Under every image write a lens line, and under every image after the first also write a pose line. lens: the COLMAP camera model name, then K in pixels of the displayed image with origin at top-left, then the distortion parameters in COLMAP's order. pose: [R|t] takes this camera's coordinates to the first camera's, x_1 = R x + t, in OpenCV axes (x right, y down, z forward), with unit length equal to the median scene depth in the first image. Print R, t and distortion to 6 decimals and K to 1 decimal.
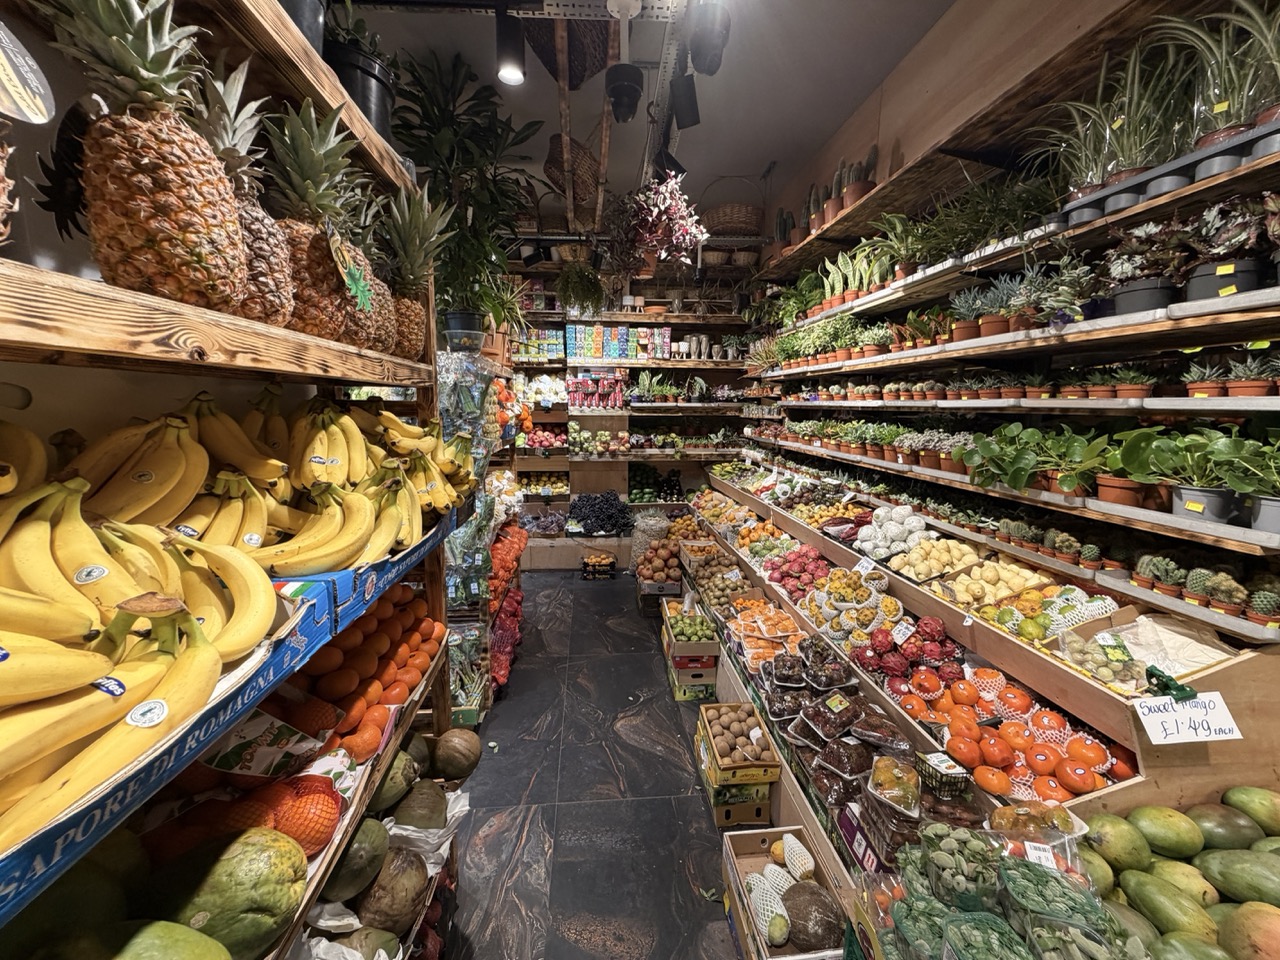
lens RADIAL K [[510.3, 0, 635.1], [0, 510.3, 481.8], [0, 0, 1]] dist [-0.001027, 0.000535]
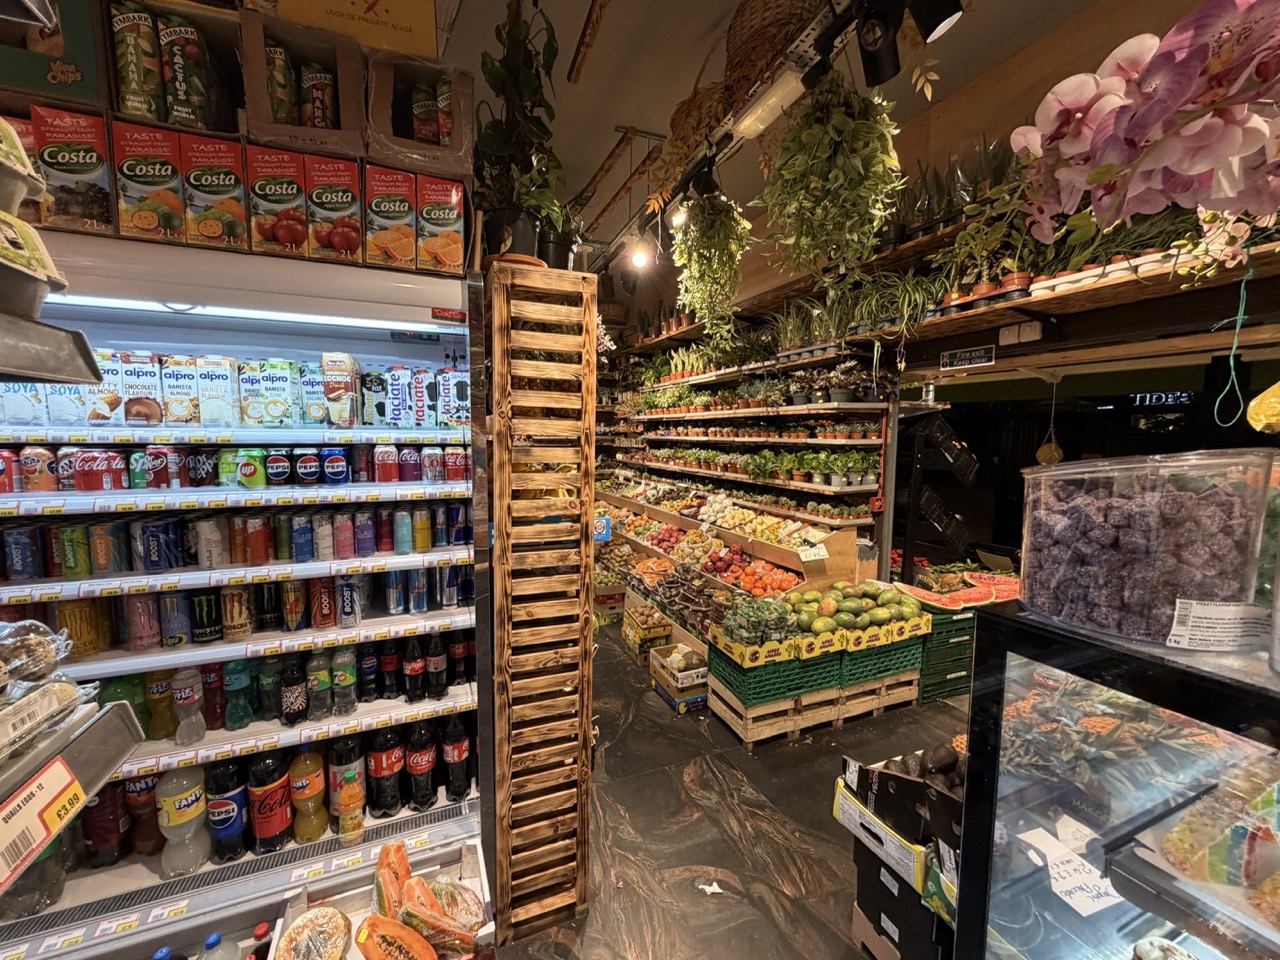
lens RADIAL K [[510.3, 0, 635.1], [0, 510.3, 481.8], [0, 0, 1]] dist [-0.001027, 0.000535]
pose [[0.952011, -0.029571, 0.304633, -0.321507], [0.046192, 0.997803, -0.047499, 0.072538], [-0.302559, 0.059291, 0.951285, -0.640916]]
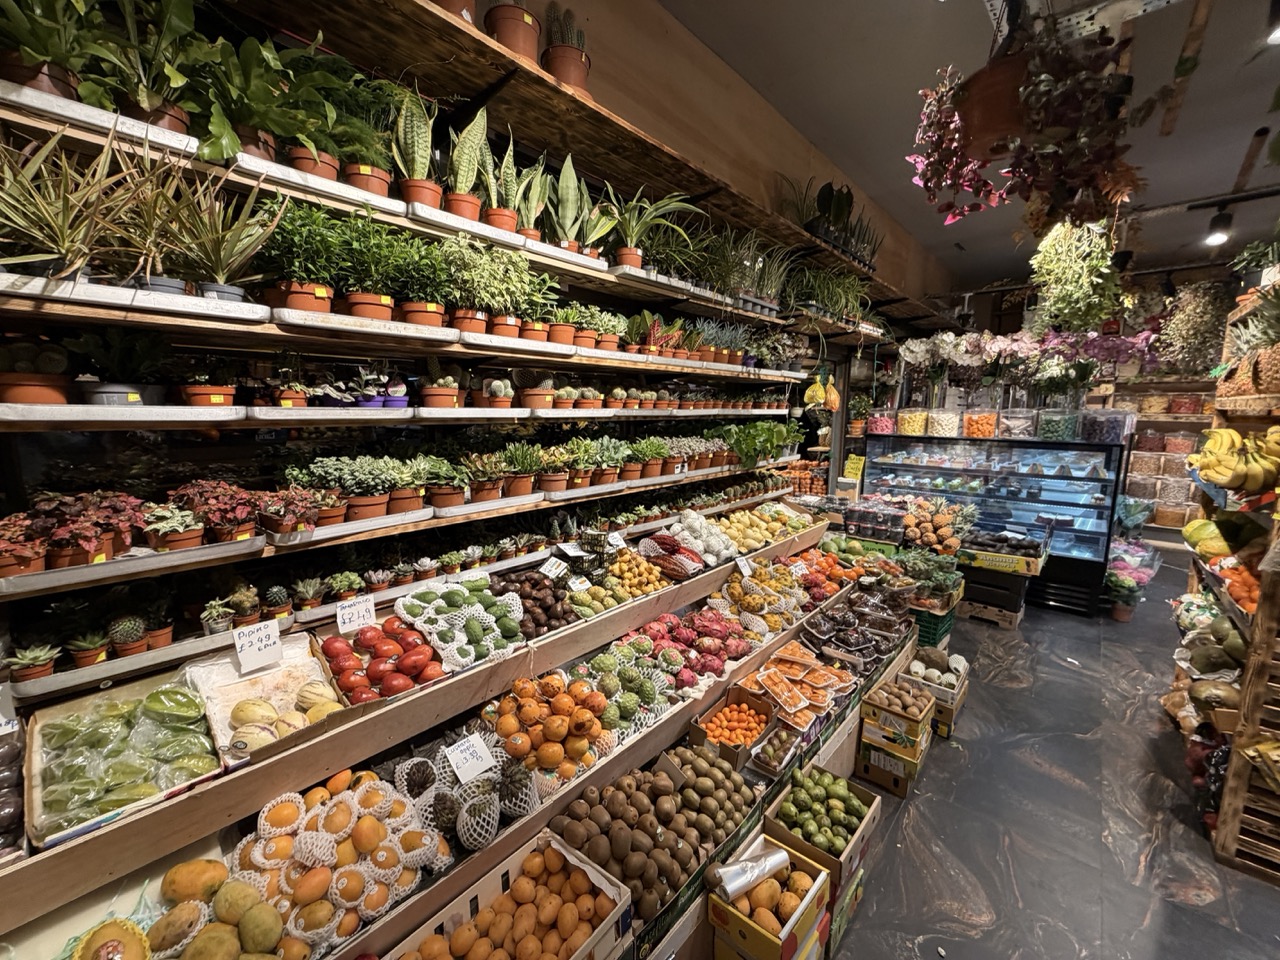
lens RADIAL K [[510.3, 0, 635.1], [0, 510.3, 481.8], [0, 0, 1]] dist [-0.001027, 0.000535]
pose [[-0.683545, -0.119407, 0.720075, -0.133759], [0.098300, 0.962481, 0.252918, -0.272911], [-0.723259, 0.243664, -0.646162, 1.668111]]
